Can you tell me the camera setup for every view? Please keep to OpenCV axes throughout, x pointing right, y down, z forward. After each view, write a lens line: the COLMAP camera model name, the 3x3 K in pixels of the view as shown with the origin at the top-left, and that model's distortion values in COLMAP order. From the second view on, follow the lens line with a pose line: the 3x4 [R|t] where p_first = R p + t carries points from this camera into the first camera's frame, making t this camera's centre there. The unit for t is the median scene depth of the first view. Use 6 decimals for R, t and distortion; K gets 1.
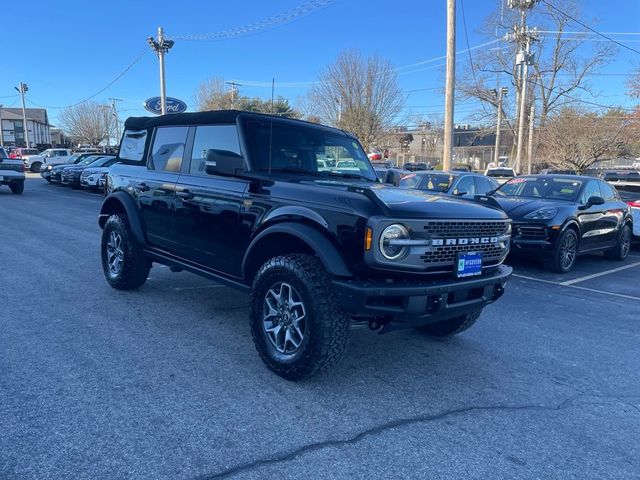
lens RADIAL K [[493.6, 0, 320.0], [0, 493.6, 240.0], [0, 0, 1]] dist [0.010374, -0.002685]
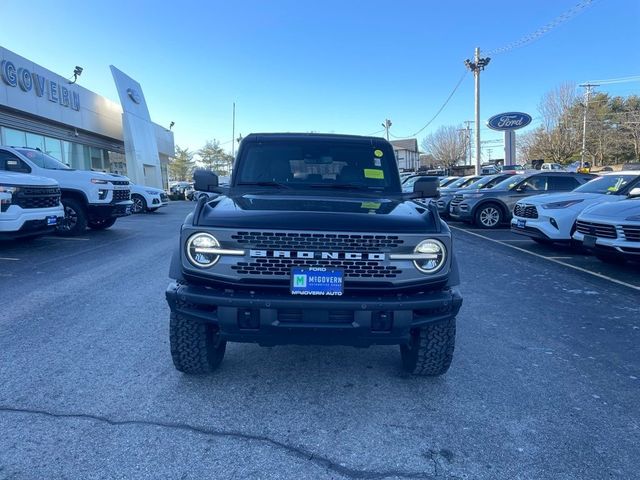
lens RADIAL K [[493.6, 0, 320.0], [0, 493.6, 240.0], [0, 0, 1]] dist [0.010374, -0.002685]
pose [[0.749801, 0.025012, -0.661191, 0.913223], [-0.048996, 0.998641, -0.017785, -0.009643], [0.659847, 0.045731, 0.750007, 0.352569]]
